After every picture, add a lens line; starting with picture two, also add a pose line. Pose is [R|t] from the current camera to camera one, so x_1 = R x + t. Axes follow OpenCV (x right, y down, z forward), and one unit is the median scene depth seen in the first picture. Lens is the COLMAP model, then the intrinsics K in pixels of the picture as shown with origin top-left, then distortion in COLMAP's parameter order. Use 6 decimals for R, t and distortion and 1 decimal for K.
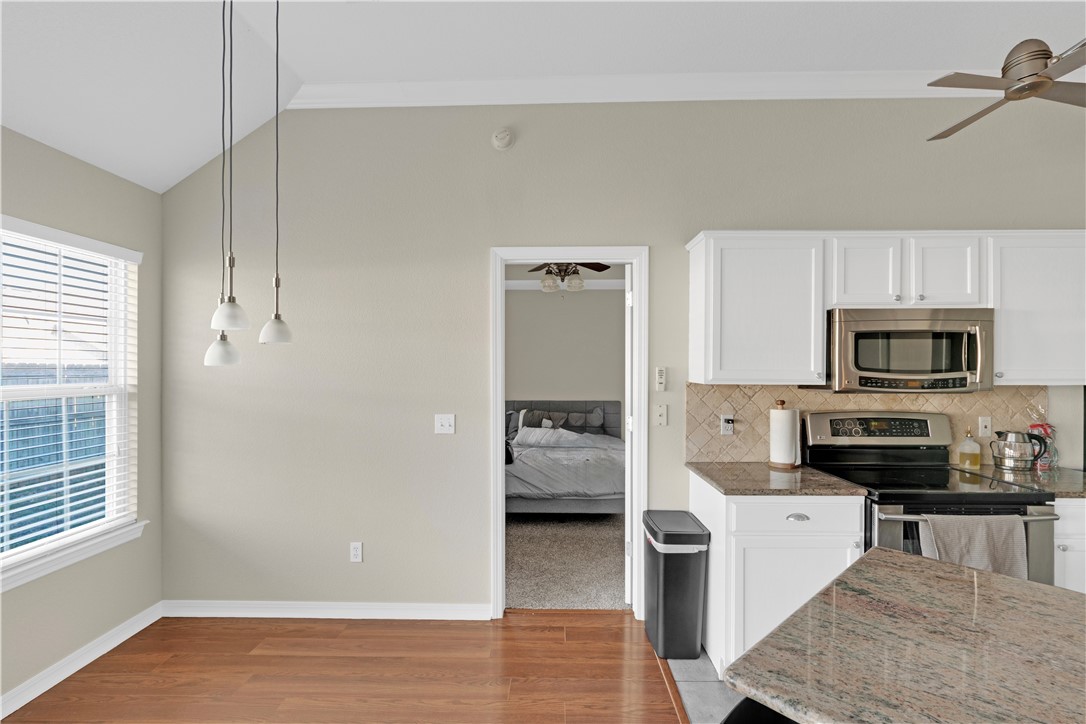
lens RADIAL K [[507.1, 0, 539.8], [0, 507.1, 368.0], [0, 0, 1]] dist [-0.009391, 0.002558]
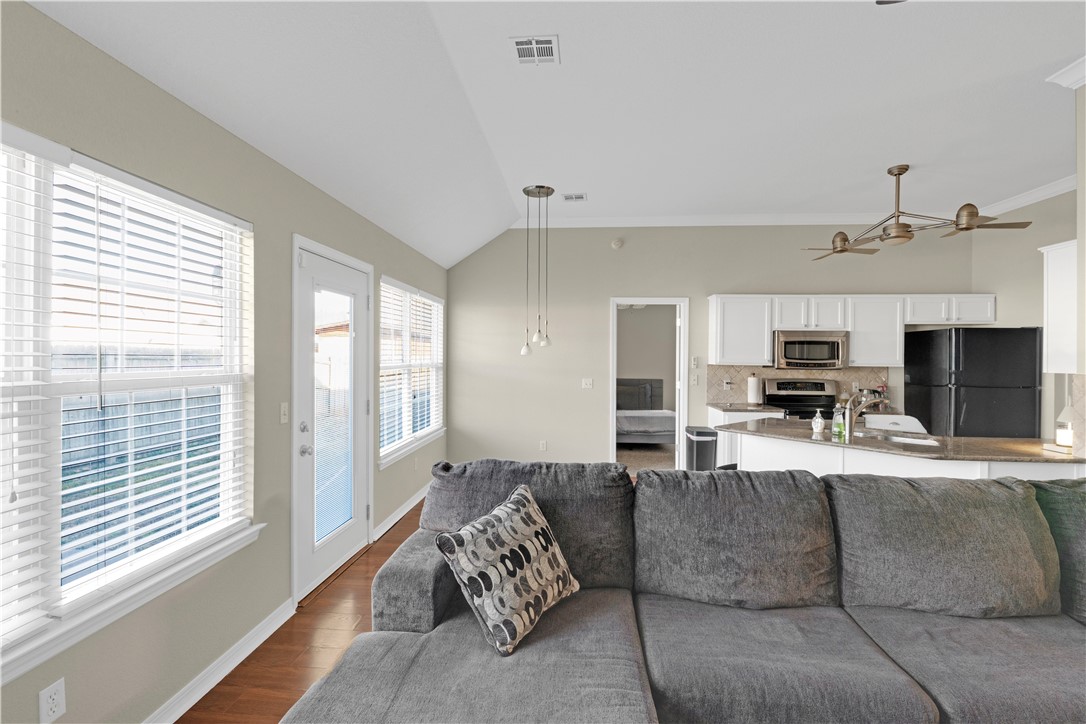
lens RADIAL K [[507.1, 0, 540.5], [0, 507.1, 355.7], [0, 0, 1]] dist [-0.009391, 0.002558]
pose [[0.999081, 0.008162, -0.042087, -0.316808], [-0.008173, 0.999967, -0.000098, 0.000255], [0.042085, 0.000442, 0.999114, -1.142960]]
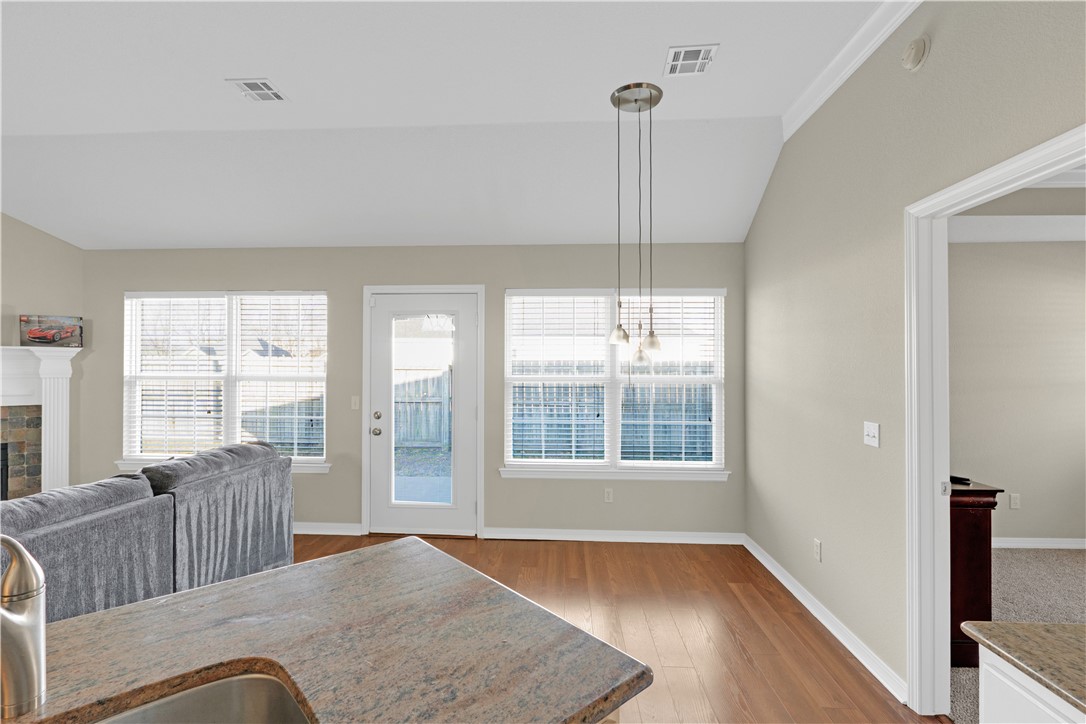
lens RADIAL K [[535.4, 0, 548.4], [0, 535.4, 362.8], [0, 0, 1]] dist [0.021940, 0.000805]
pose [[-0.046811, -0.004568, -0.998893, 0.802417], [-0.003590, 0.999984, -0.004405, -0.001729], [0.998897, 0.003380, -0.046826, 0.557939]]
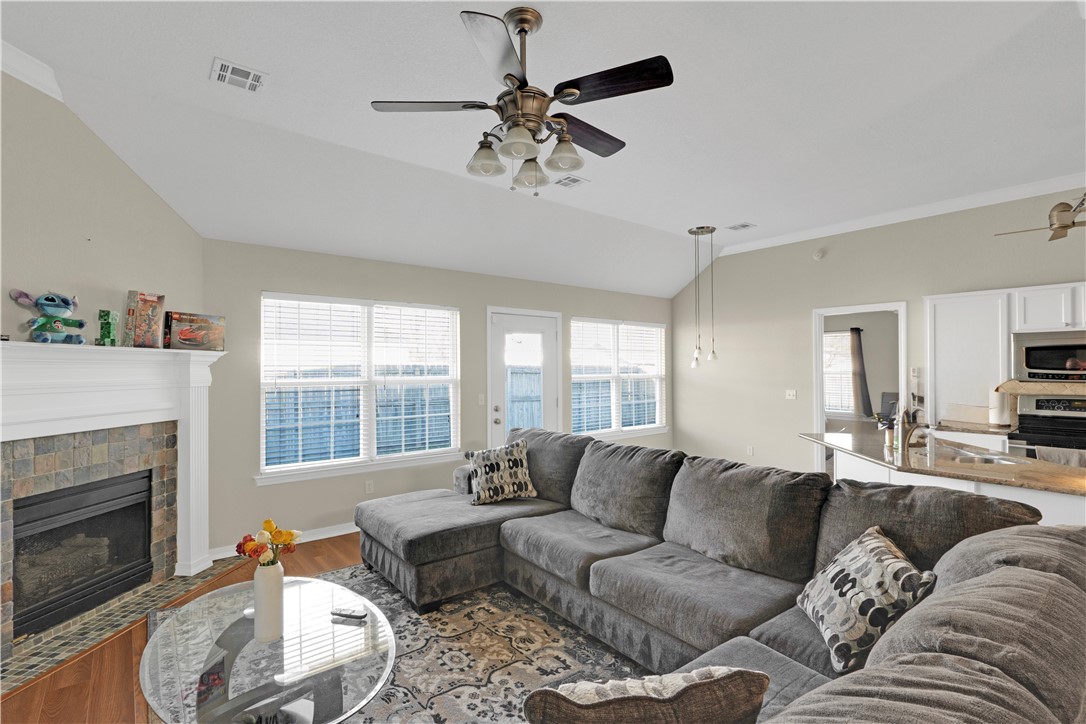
lens RADIAL K [[507.1, 0, 521.9], [0, 507.1, 362.0], [0, 0, 1]] dist [-0.009391, 0.002558]
pose [[0.646073, -0.012465, -0.763174, 0.756776], [0.003677, 0.999906, -0.013219, -0.001522], [0.763266, 0.005734, 0.646058, -1.313509]]
